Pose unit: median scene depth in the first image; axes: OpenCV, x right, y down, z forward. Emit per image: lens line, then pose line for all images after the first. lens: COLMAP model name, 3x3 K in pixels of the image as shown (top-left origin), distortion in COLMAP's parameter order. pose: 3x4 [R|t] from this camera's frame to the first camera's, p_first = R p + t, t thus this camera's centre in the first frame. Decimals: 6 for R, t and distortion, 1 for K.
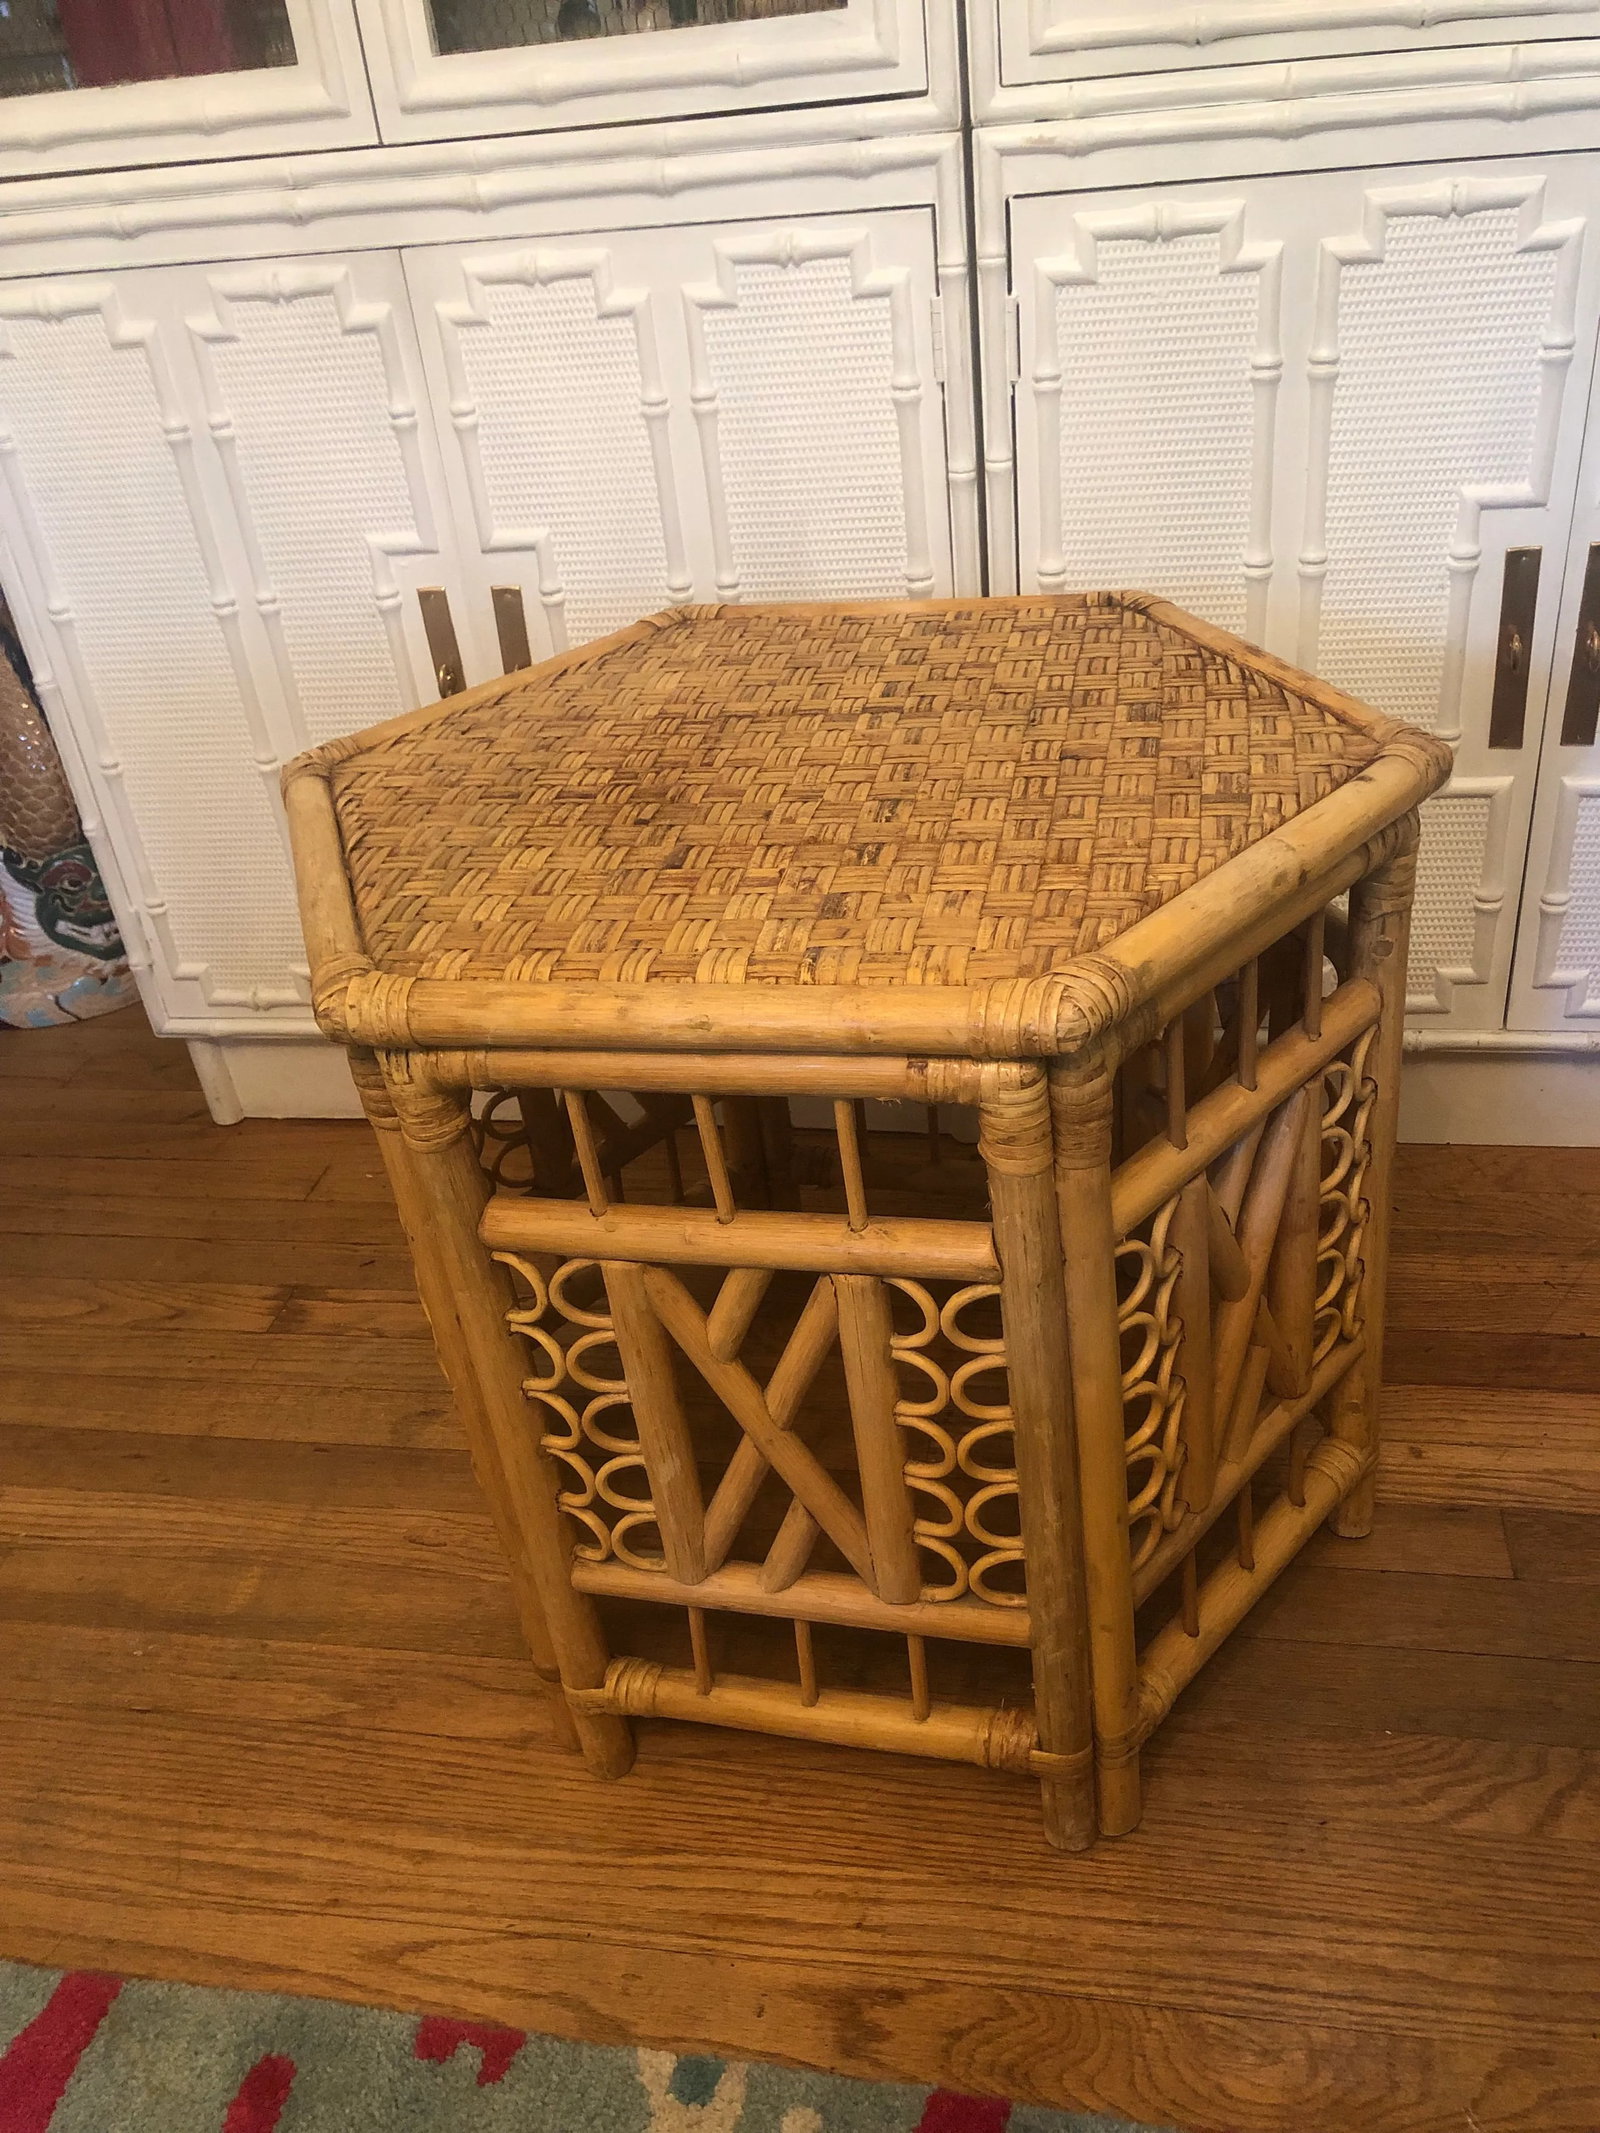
lens RADIAL K [[1806.2, 0, 821.5], [0, 1806.2, 1082.9], [0, 0, 1]] dist [-0.004287, 0.045267]
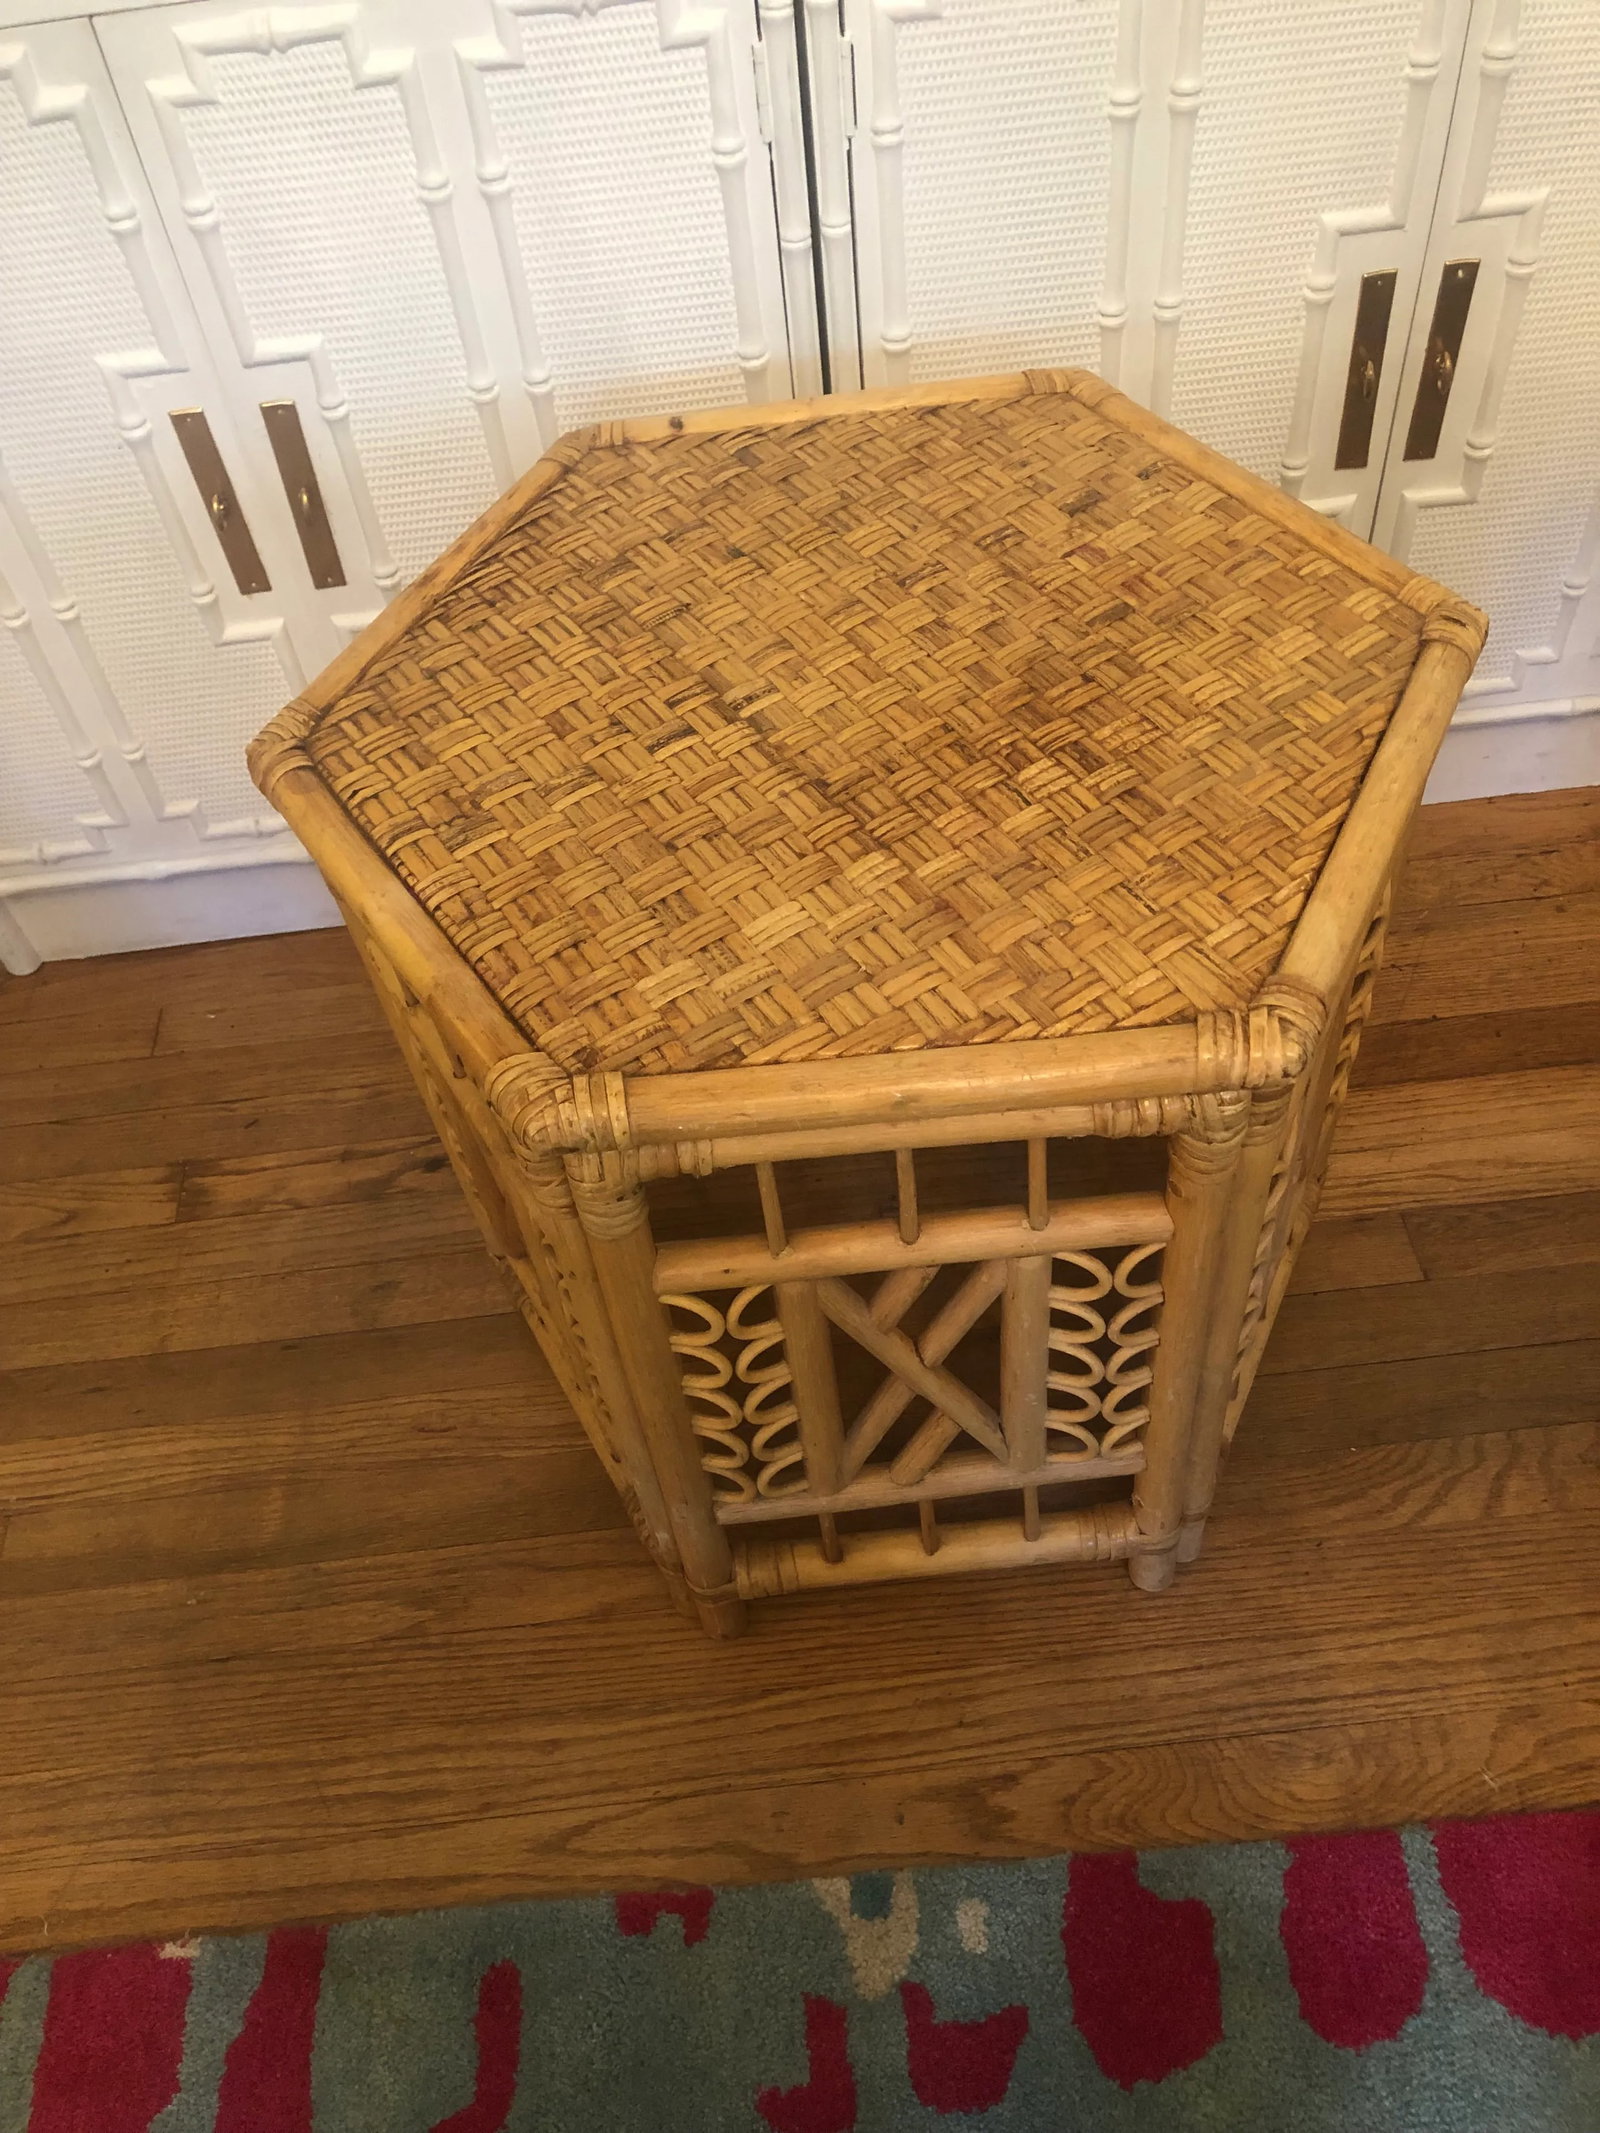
lens RADIAL K [[1806.2, 0, 804.0], [0, 1806.2, 1070.1], [0, 0, 1]] dist [-0.004287, 0.045267]
pose [[0.968122, -0.185573, 0.168231, -0.169865], [0.127835, 0.943647, 0.305269, -0.257135], [-0.215400, -0.274032, 0.937288, 0.049088]]
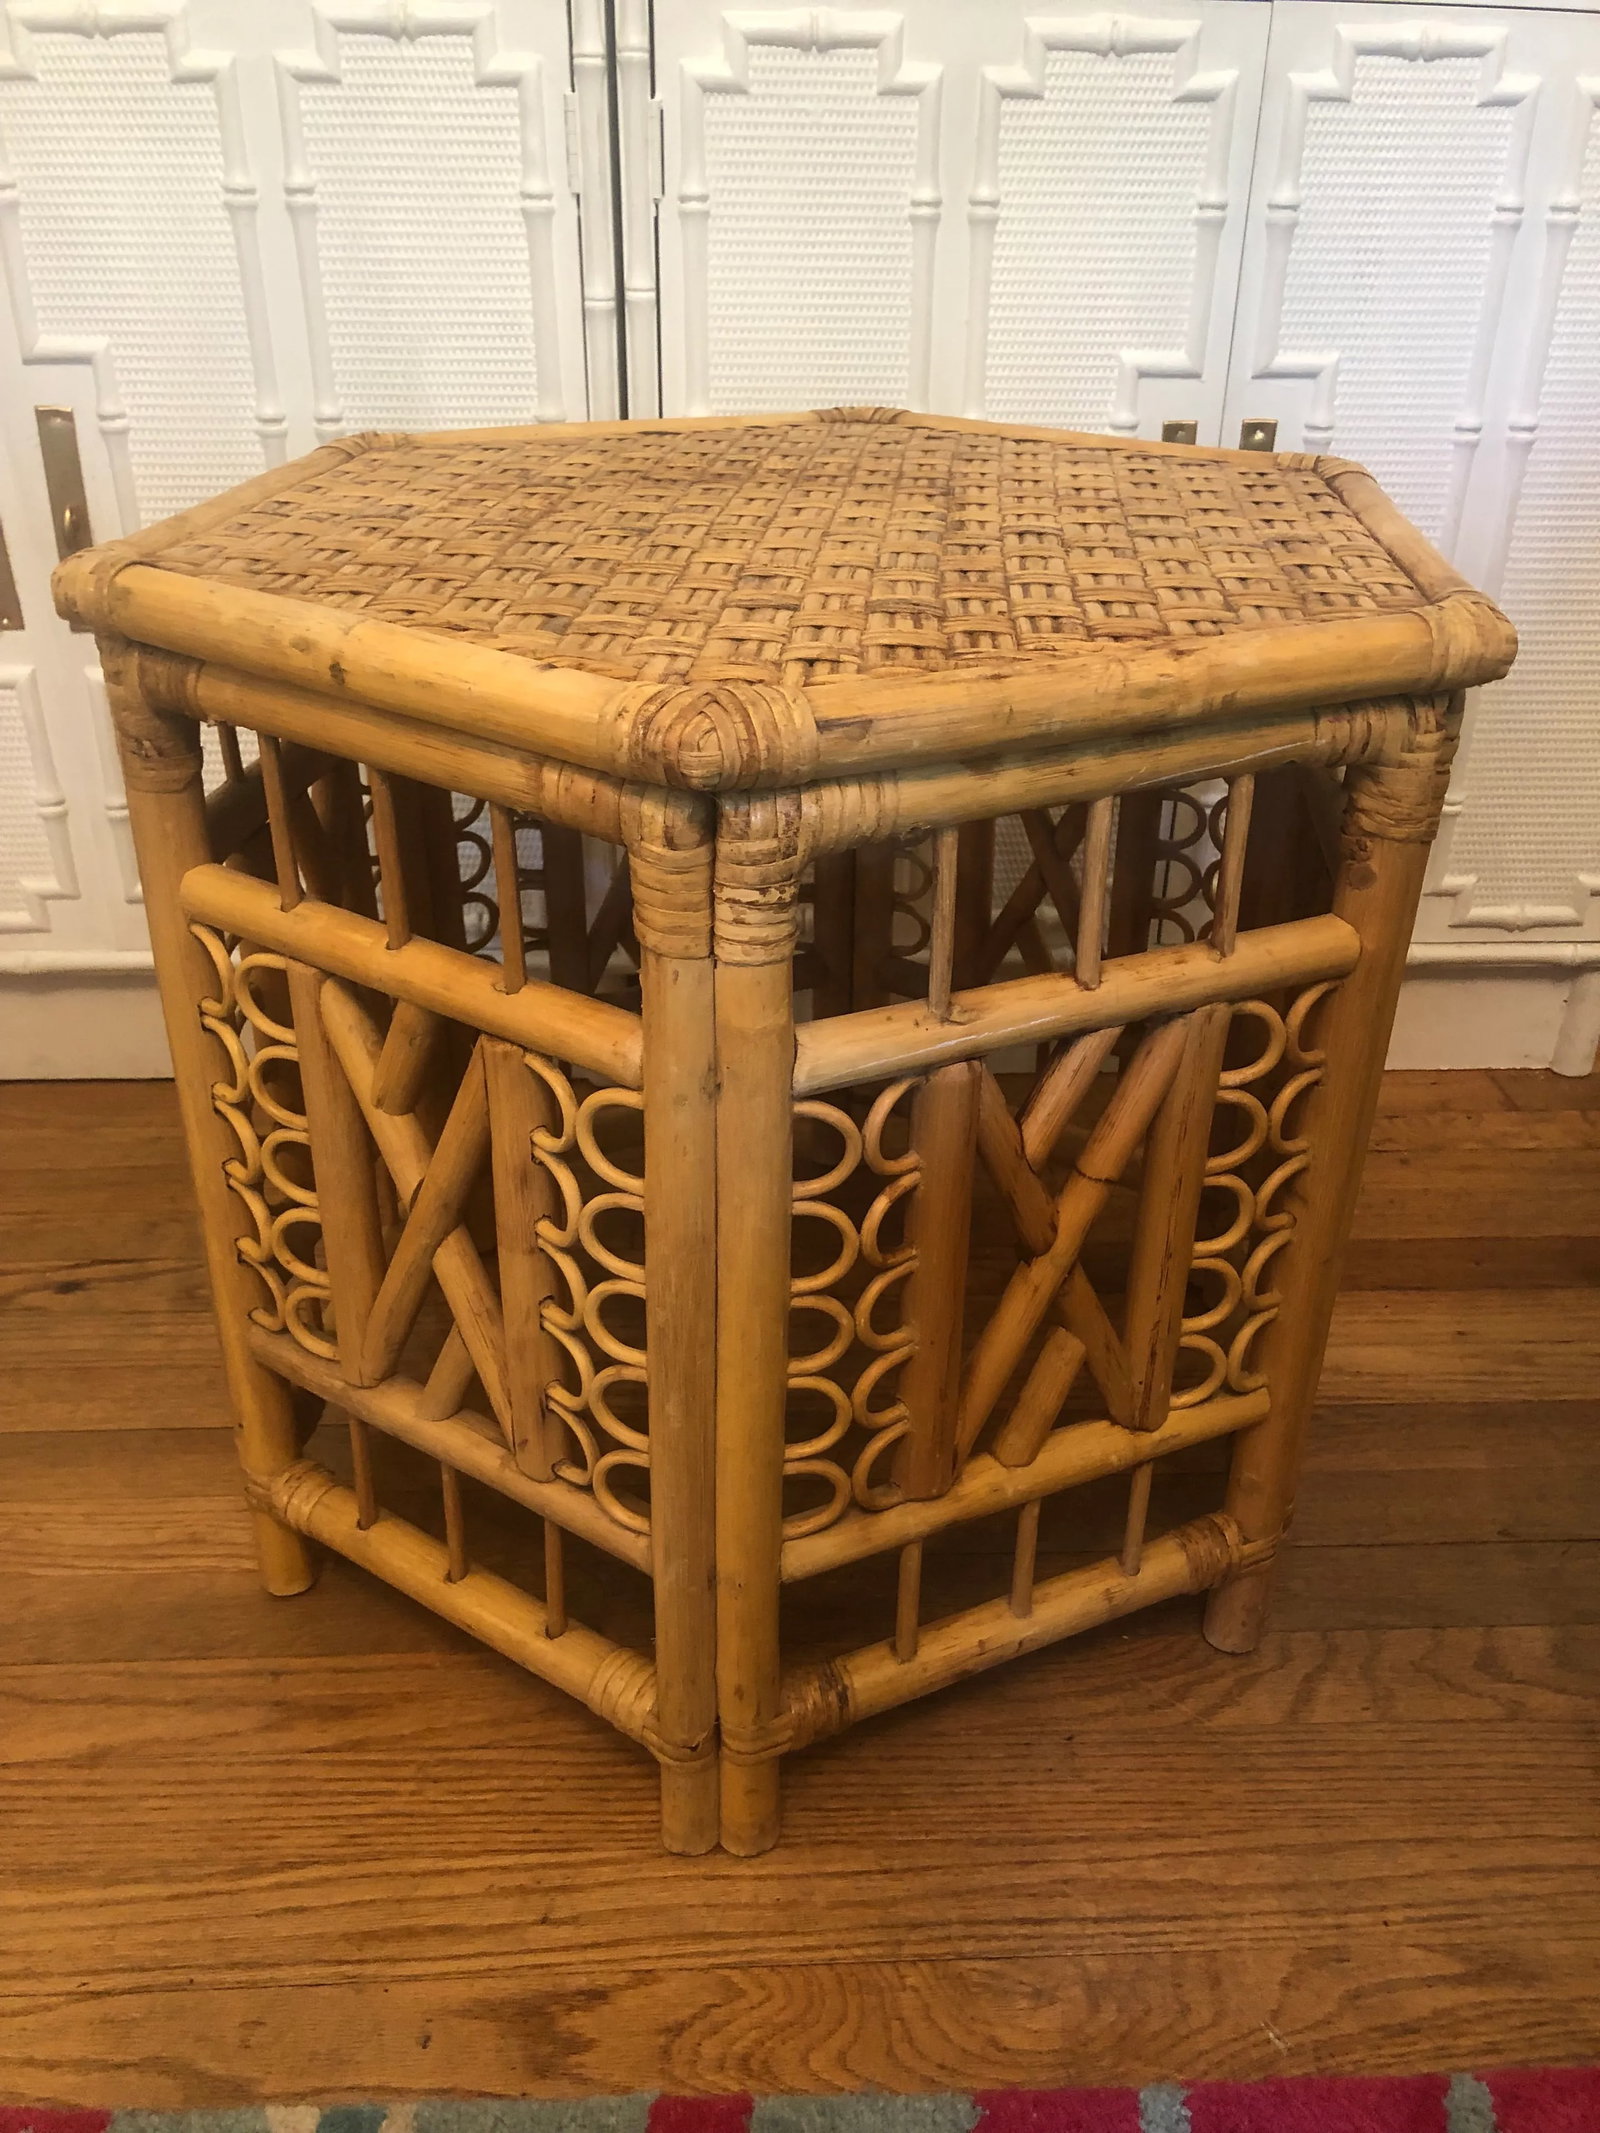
lens RADIAL K [[1806.2, 0, 826.9], [0, 1806.2, 1079.8], [0, 0, 1]] dist [-0.004287, 0.045267]
pose [[0.970078, -0.013806, 0.242401, -0.042528], [0.028371, 0.997988, -0.056699, 0.122271], [-0.241131, 0.061879, 0.968518, 0.139557]]
